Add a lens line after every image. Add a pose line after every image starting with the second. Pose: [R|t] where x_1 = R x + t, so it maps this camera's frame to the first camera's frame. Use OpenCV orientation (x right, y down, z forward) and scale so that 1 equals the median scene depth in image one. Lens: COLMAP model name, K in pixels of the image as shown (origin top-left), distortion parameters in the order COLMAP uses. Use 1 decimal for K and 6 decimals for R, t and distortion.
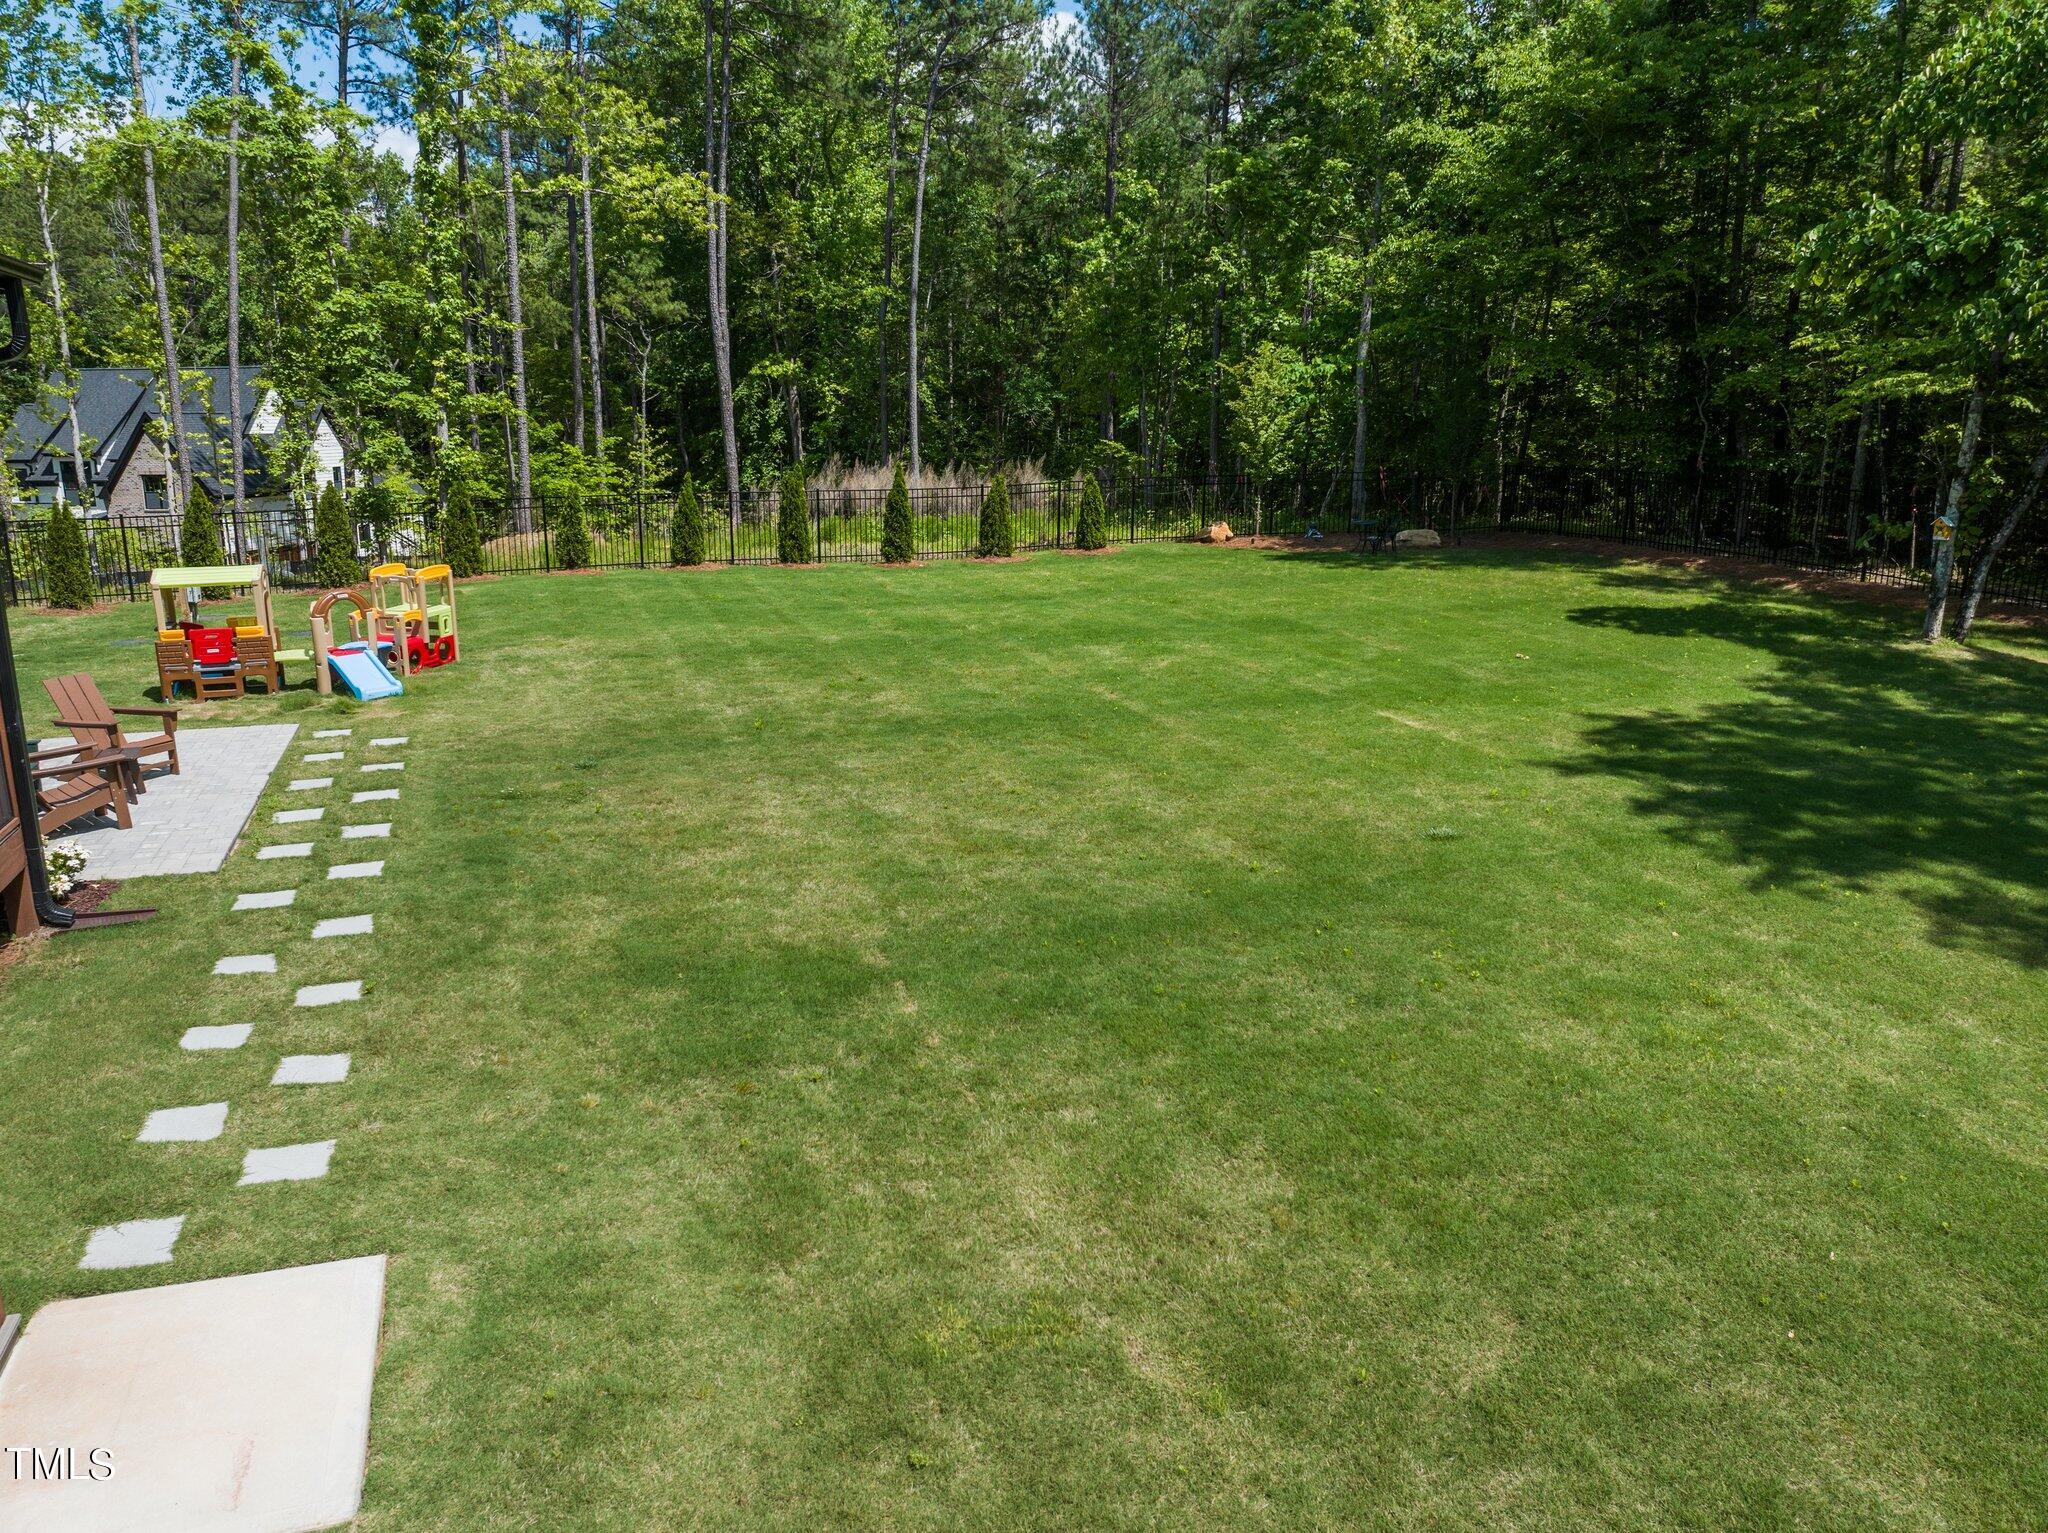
lens RADIAL K [[1418.4, 0, 1023.1], [0, 1418.4, 805.6], [0, 0, 1]] dist [-0.052698, 0.025214]
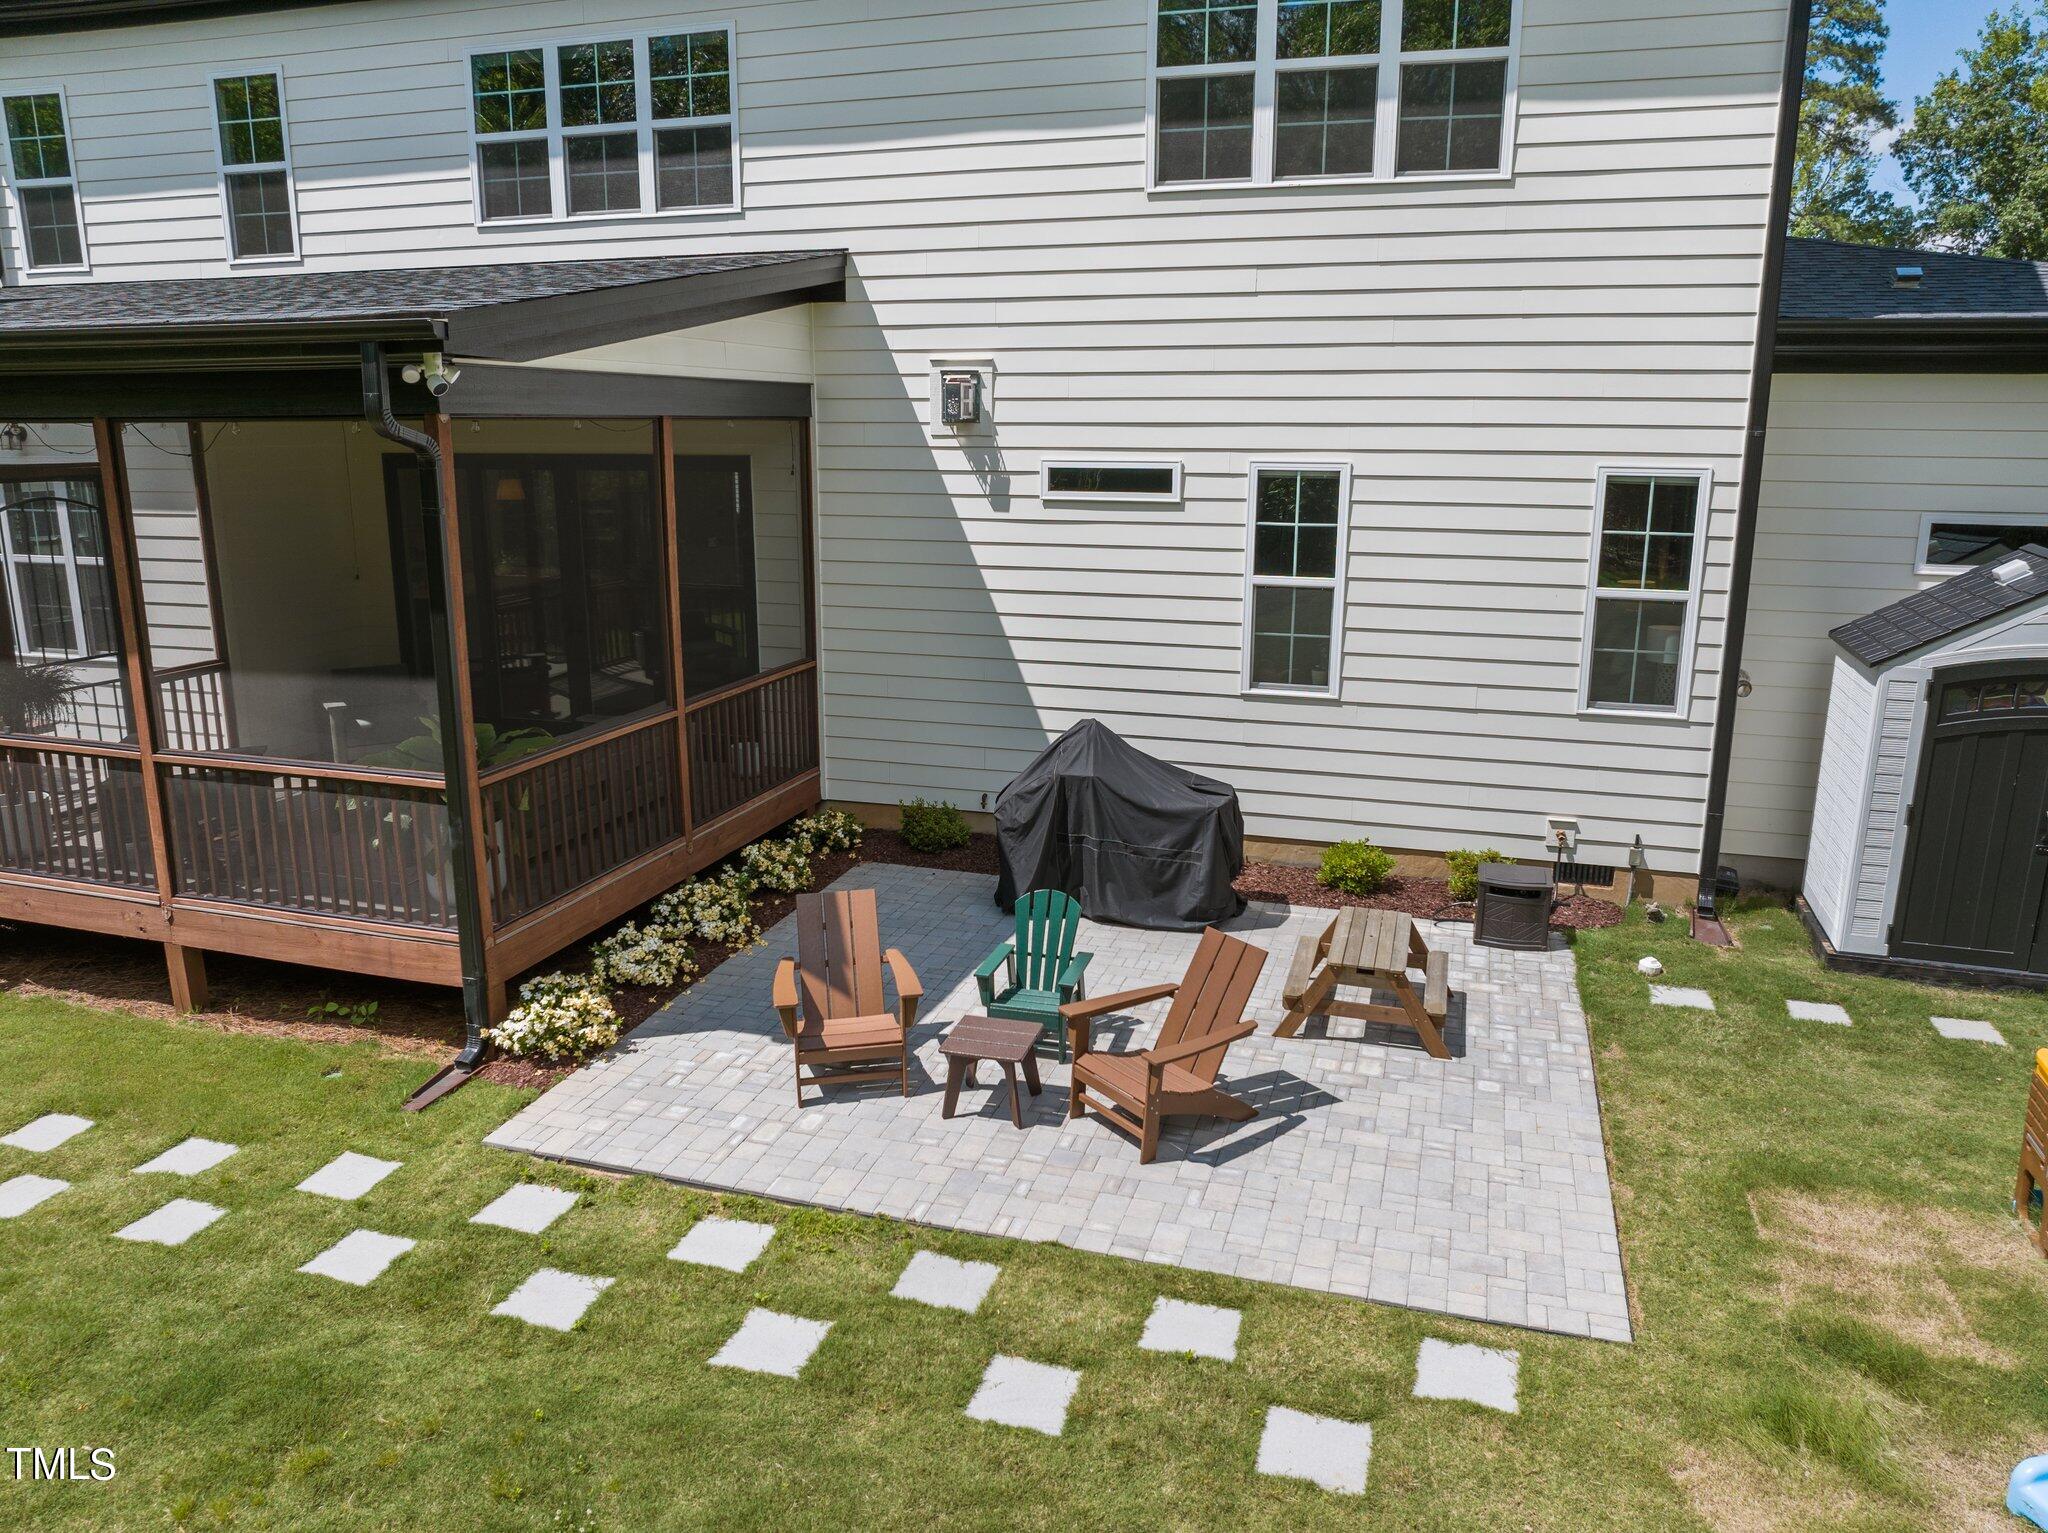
lens RADIAL K [[1418.4, 0, 1021.3], [0, 1418.4, 768.3], [0, 0, 1]] dist [-0.052698, 0.025214]
pose [[-0.625973, 0.148228, -0.765628, -0.378491], [-0.218049, 0.909344, 0.354328, -0.649873], [0.748741, 0.388744, -0.536903, 2.319374]]
